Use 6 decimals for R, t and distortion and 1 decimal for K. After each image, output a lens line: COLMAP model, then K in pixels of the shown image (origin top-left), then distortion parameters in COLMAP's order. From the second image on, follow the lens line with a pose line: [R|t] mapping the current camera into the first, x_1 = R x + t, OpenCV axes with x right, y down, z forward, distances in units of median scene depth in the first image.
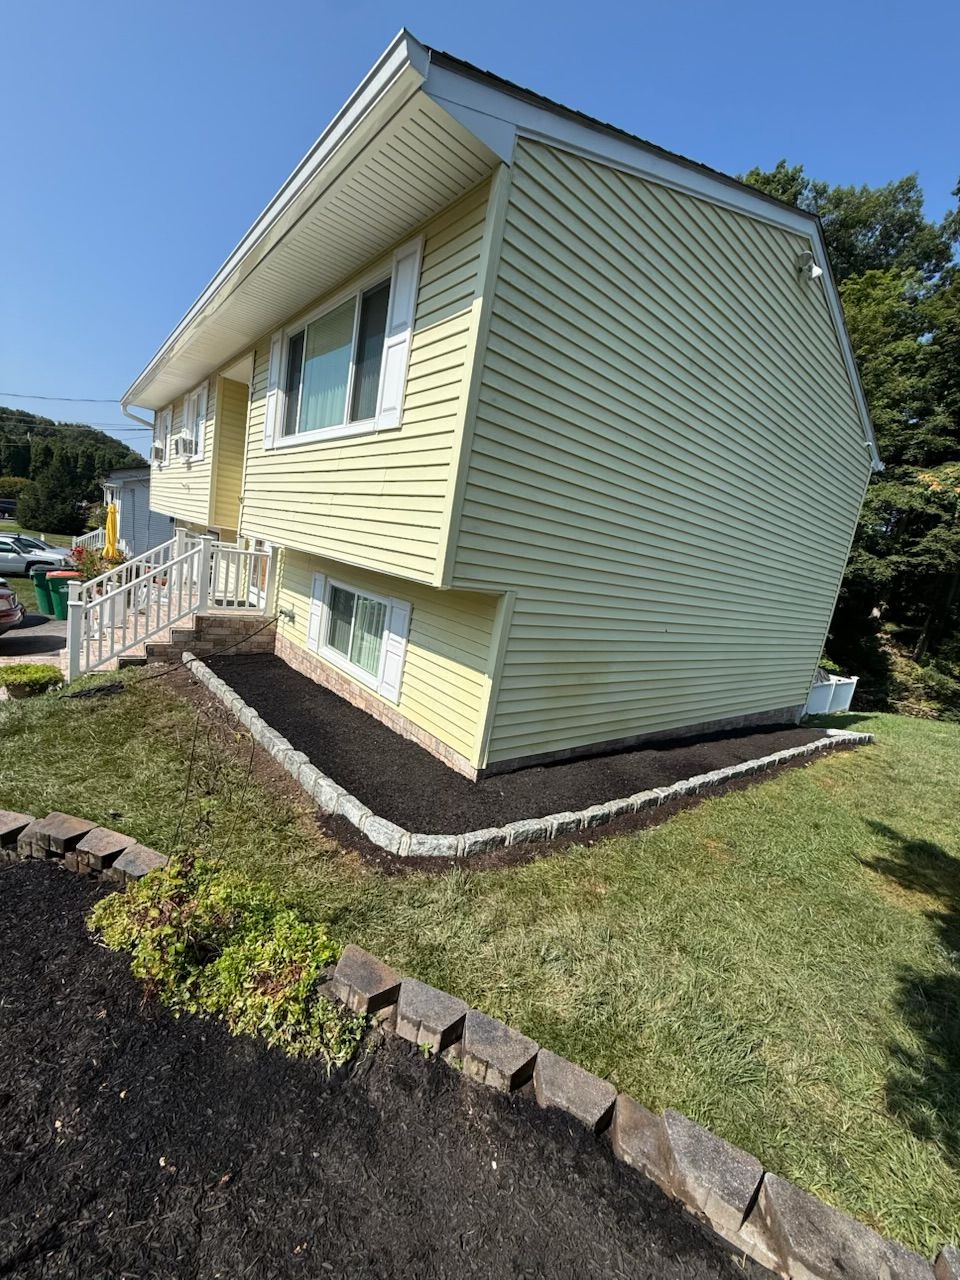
lens RADIAL K [[507.5, 0, 478.7], [0, 507.5, 646.5], [0, 0, 1]] dist [-0.002065, -0.000104]
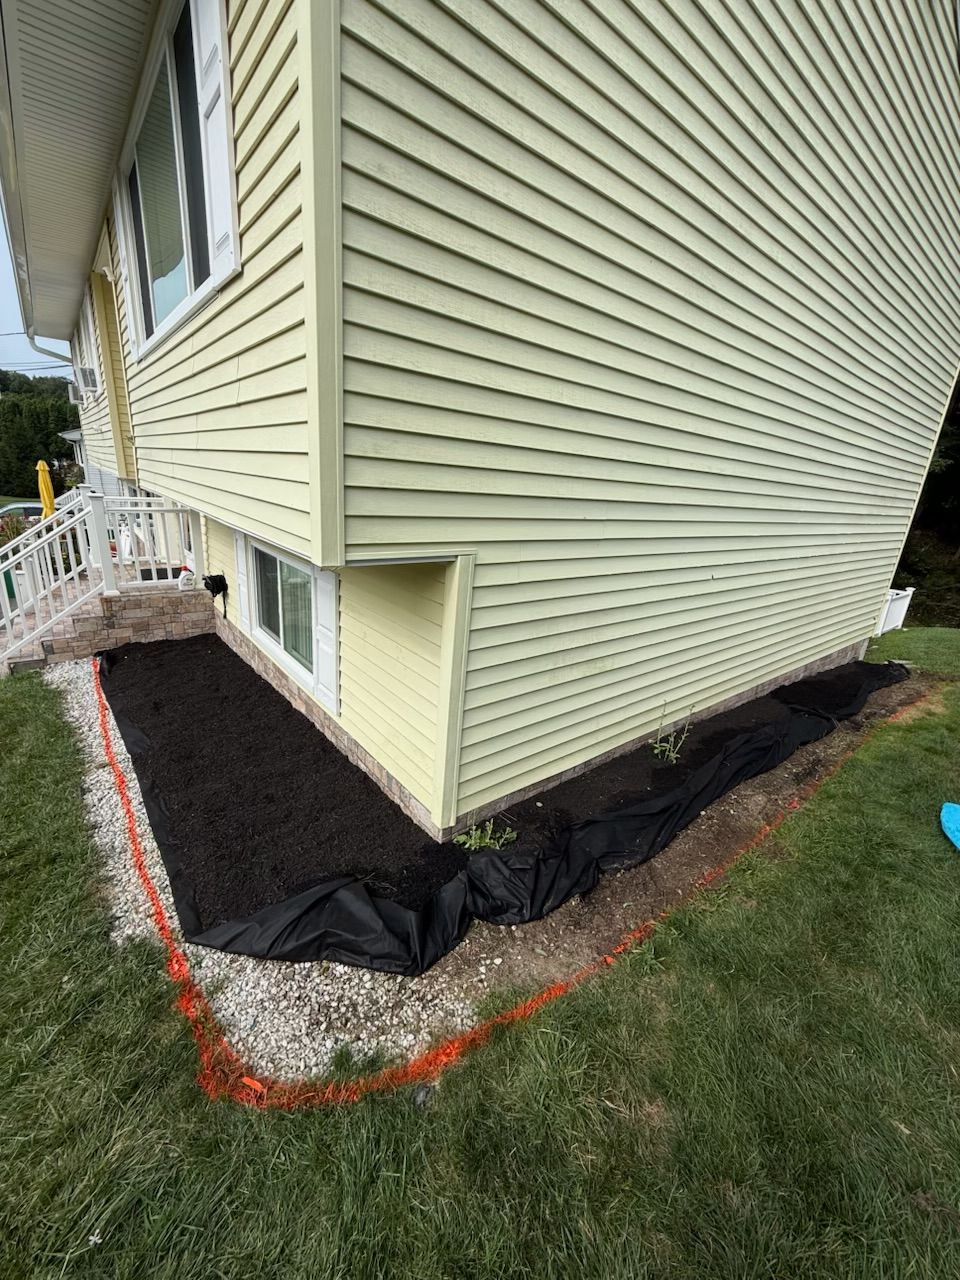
lens RADIAL K [[501.1, 0, 480.0], [0, 501.1, 640.0], [0, 0, 1]] dist [-0.002366, -0.000182]
pose [[0.996426, -0.076301, -0.036236, 0.072946], [0.080349, 0.988518, 0.127967, -0.064729], [0.026056, -0.130422, 0.991116, 0.318585]]
